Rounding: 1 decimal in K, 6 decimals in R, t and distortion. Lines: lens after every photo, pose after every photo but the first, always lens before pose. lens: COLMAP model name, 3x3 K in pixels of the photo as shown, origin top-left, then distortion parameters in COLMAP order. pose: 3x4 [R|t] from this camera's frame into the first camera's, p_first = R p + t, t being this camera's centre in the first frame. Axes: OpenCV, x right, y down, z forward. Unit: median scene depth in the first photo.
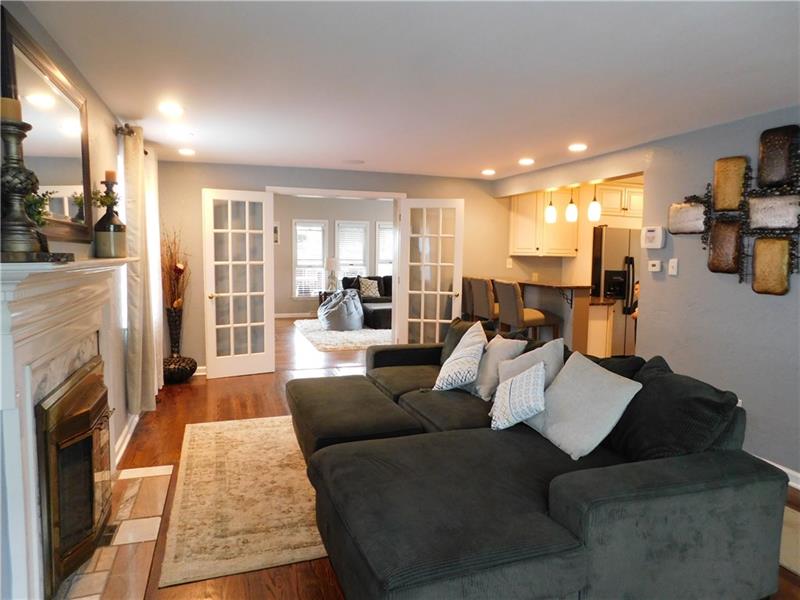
lens RADIAL K [[529.3, 0, 401.7], [0, 529.3, 295.1], [0, 0, 1]] dist [-0.042701, 0.019380]
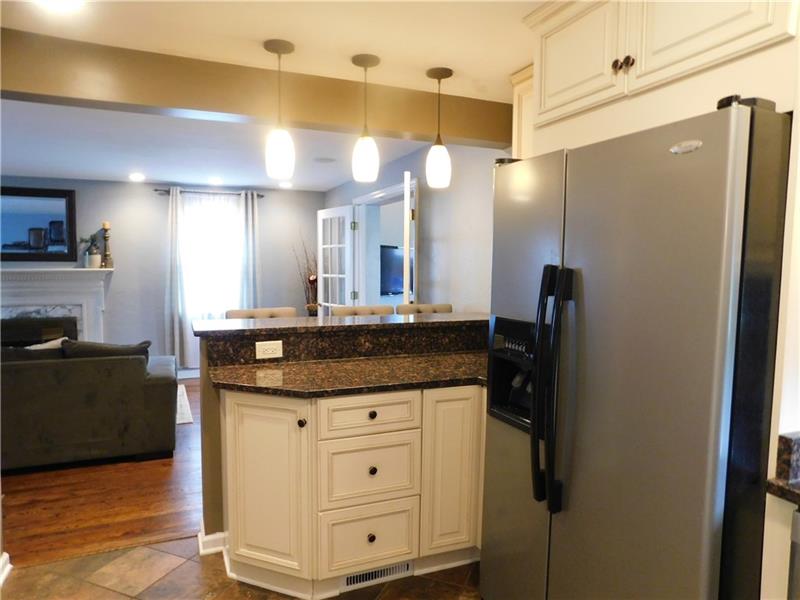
lens RADIAL K [[529.3, 0, 401.1], [0, 529.3, 301.4], [0, 0, 1]] dist [-0.042701, 0.019380]
pose [[0.074231, 0.057833, -0.995563, 0.787298], [-0.080001, 0.995445, 0.051862, -0.076421], [0.994027, 0.075796, 0.078520, 1.073809]]
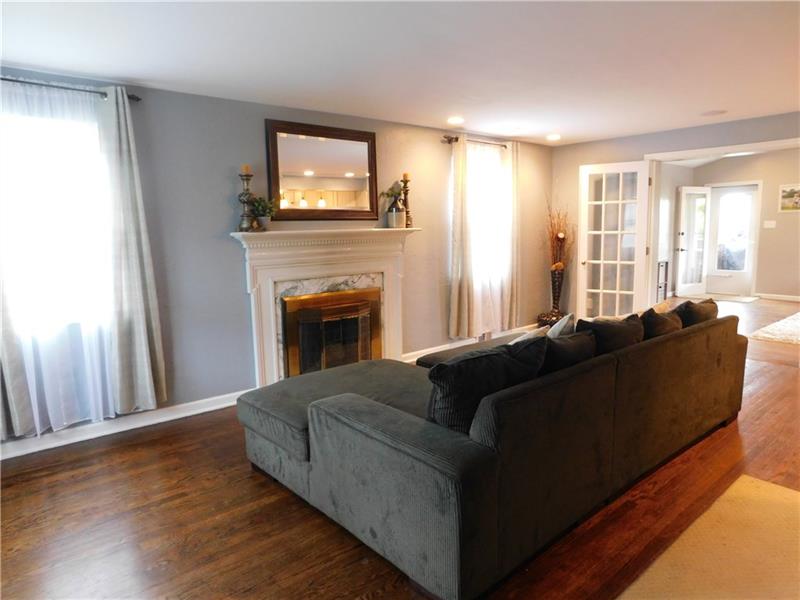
lens RADIAL K [[529.3, 0, 397.5], [0, 529.3, 300.2], [0, 0, 1]] dist [-0.042701, 0.019380]
pose [[0.373876, 0.107336, -0.921247, 0.527073], [-0.053441, 0.994124, 0.094139, -0.002451], [0.925938, 0.014036, 0.377415, 0.208898]]
